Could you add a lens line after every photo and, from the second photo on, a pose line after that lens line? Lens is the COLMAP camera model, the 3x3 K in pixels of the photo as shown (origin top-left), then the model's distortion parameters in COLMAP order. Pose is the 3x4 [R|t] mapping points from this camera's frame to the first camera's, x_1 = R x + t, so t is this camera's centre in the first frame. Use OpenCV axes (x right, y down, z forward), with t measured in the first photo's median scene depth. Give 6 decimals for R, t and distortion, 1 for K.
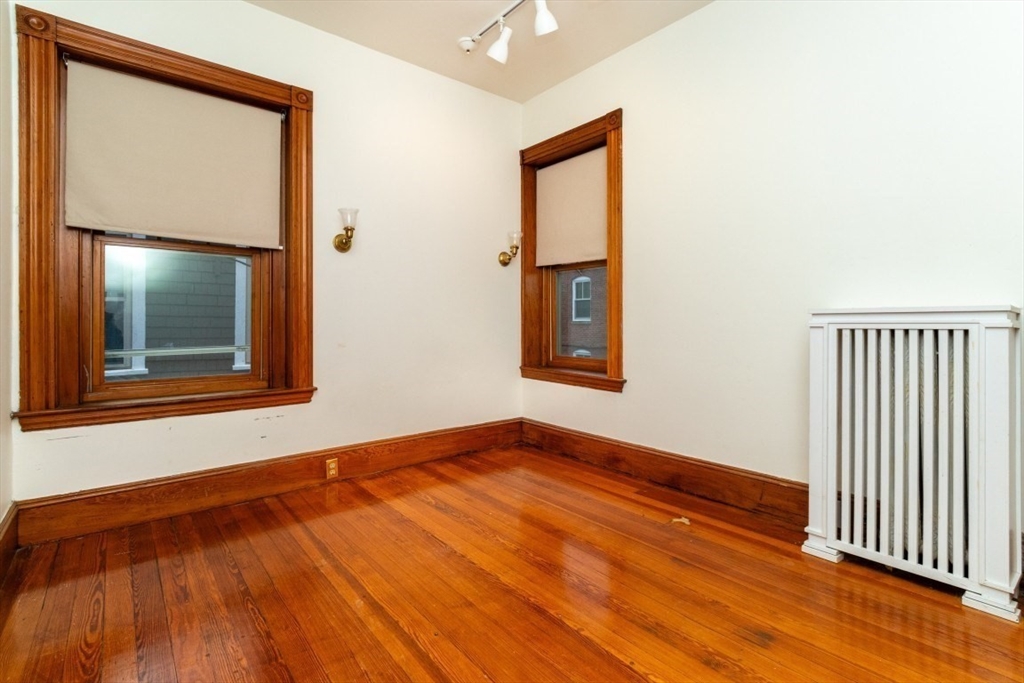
lens RADIAL K [[477.3, 0, 508.2], [0, 477.3, 336.3], [0, 0, 1]] dist [-0.000626, -0.001857]
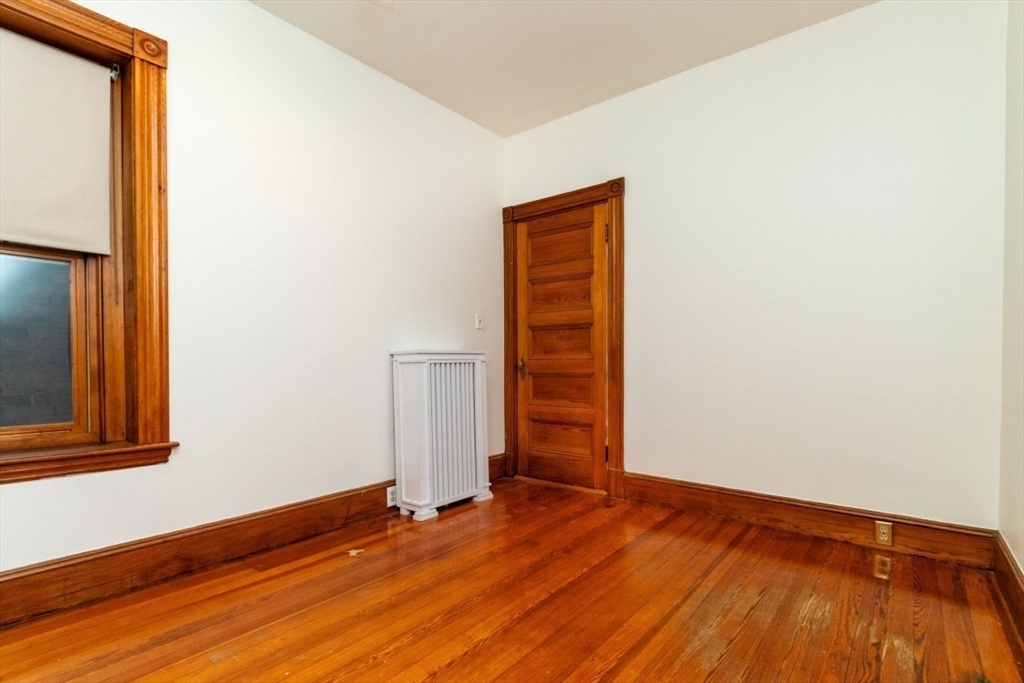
lens RADIAL K [[488.5, 0, 512.8], [0, 488.5, 363.8], [0, 0, 1]] dist [-0.003053, -0.001315]
pose [[-0.201808, -0.007546, 0.979396, -0.739054], [0.031402, 0.999406, 0.014171, -0.024103], [-0.978922, 0.033615, -0.201451, 0.874834]]
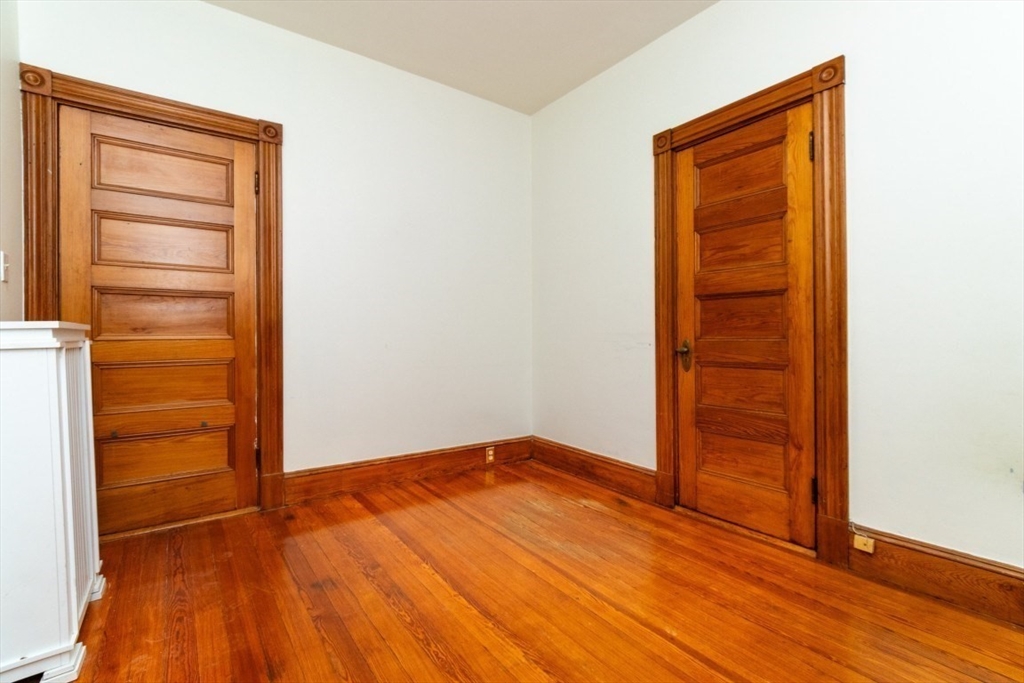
lens RADIAL K [[477.3, 0, 508.2], [0, 477.3, 336.3], [0, 0, 1]] dist [-0.000626, -0.001857]
pose [[-0.998158, 0.006233, 0.060341, -0.034902], [0.007940, 0.999574, 0.028088, -0.044453], [-0.060140, 0.028515, -0.997783, 1.408212]]
